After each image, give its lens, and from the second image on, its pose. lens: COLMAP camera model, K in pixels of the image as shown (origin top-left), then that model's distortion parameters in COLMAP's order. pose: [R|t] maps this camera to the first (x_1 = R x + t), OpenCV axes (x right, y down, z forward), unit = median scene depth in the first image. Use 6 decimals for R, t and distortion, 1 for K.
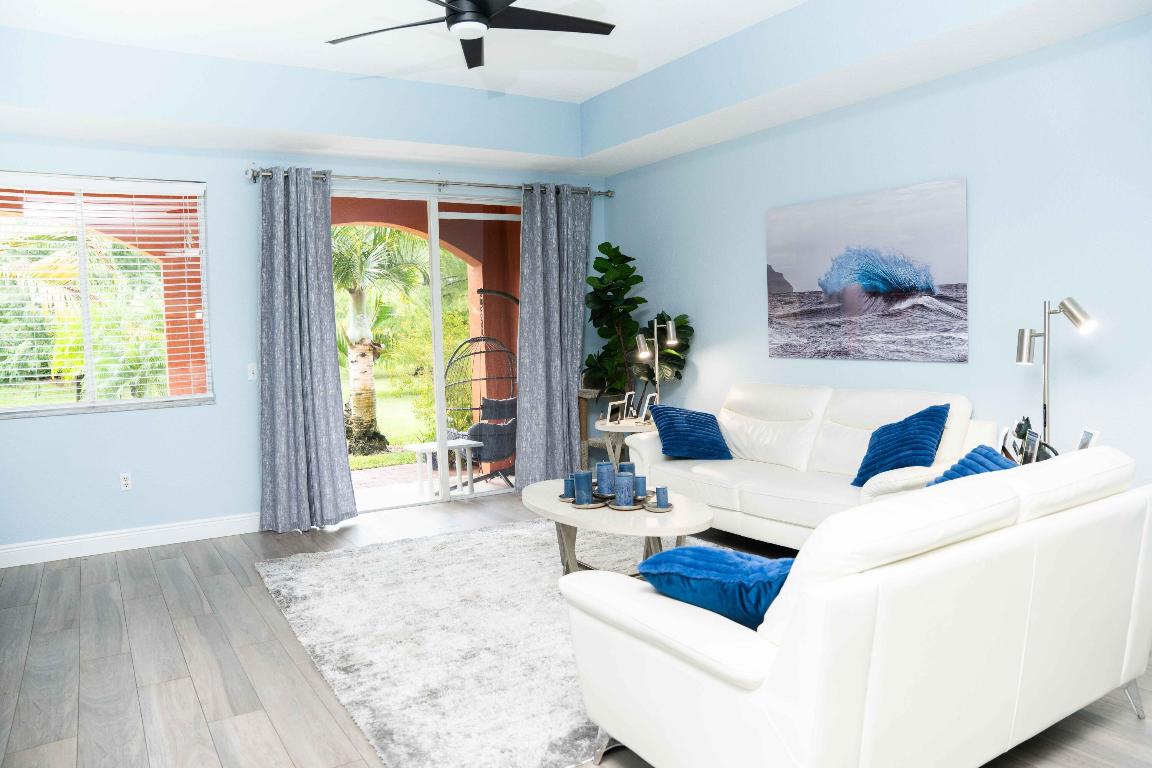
lens RADIAL K [[802.6, 0, 576.0], [0, 802.6, 384.0], [0, 0, 1]] dist [-0.174591, 0.131730]
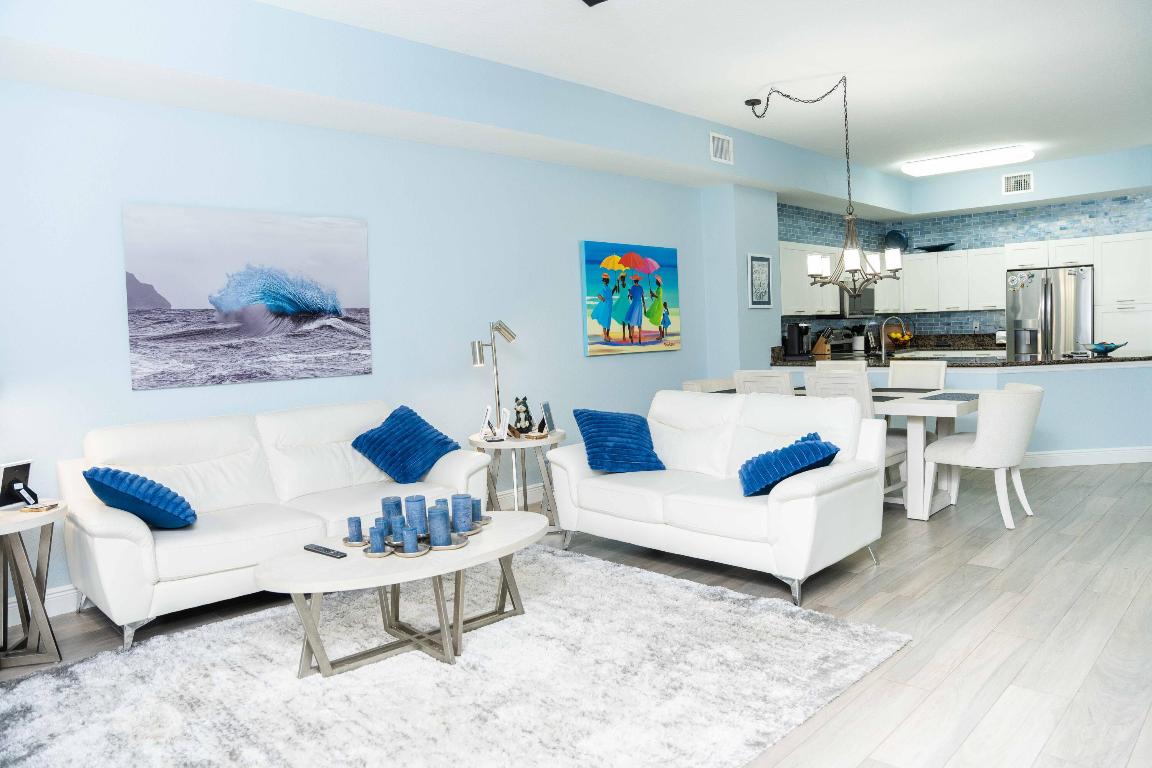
lens RADIAL K [[802.6, 0, 576.0], [0, 802.6, 384.0], [0, 0, 1]] dist [-0.174591, 0.131730]
pose [[-0.225423, -0.019439, 0.974067, -0.600317], [0.114684, 0.992320, 0.046344, -0.026136], [-0.967488, 0.122157, -0.221462, 0.761432]]
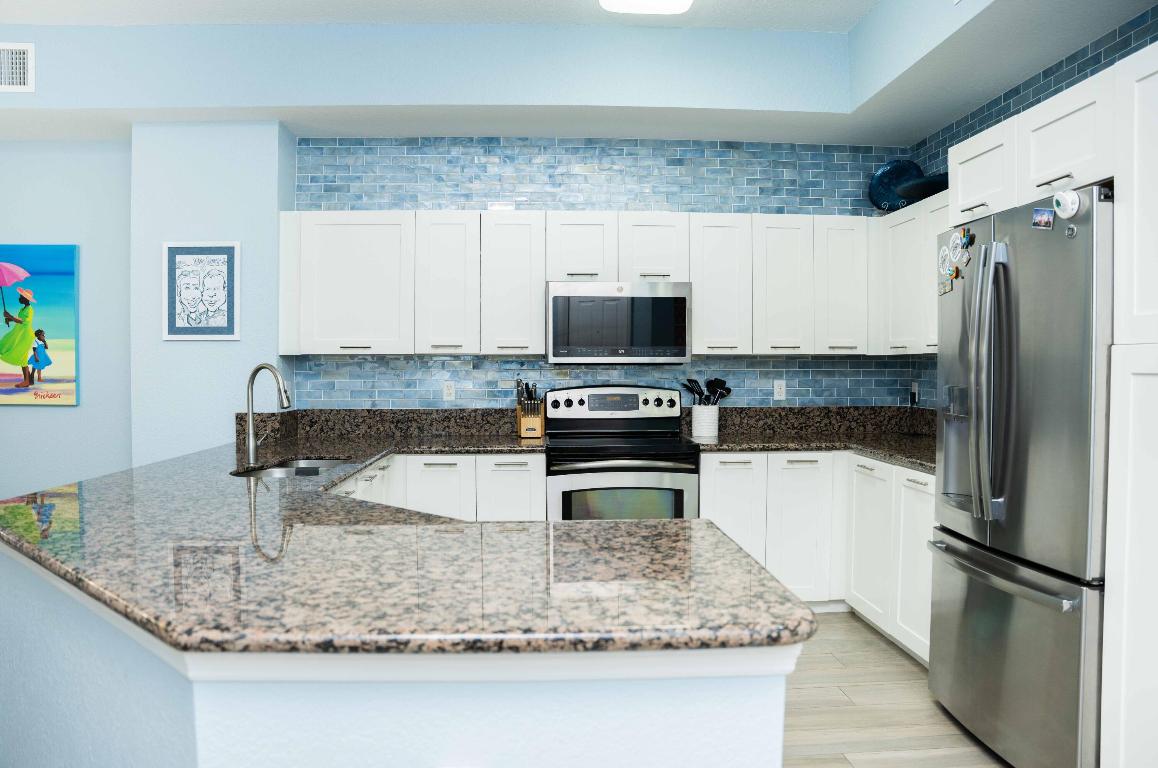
lens RADIAL K [[855.0, 0, 585.2], [0, 855.0, 388.5], [0, 0, 1]] dist [-0.155571, 0.102438]
pose [[0.484999, 0.014243, 0.874399, 0.208609], [0.040811, 0.998409, -0.038900, 0.040029], [-0.873562, 0.054551, 0.483647, -0.661423]]
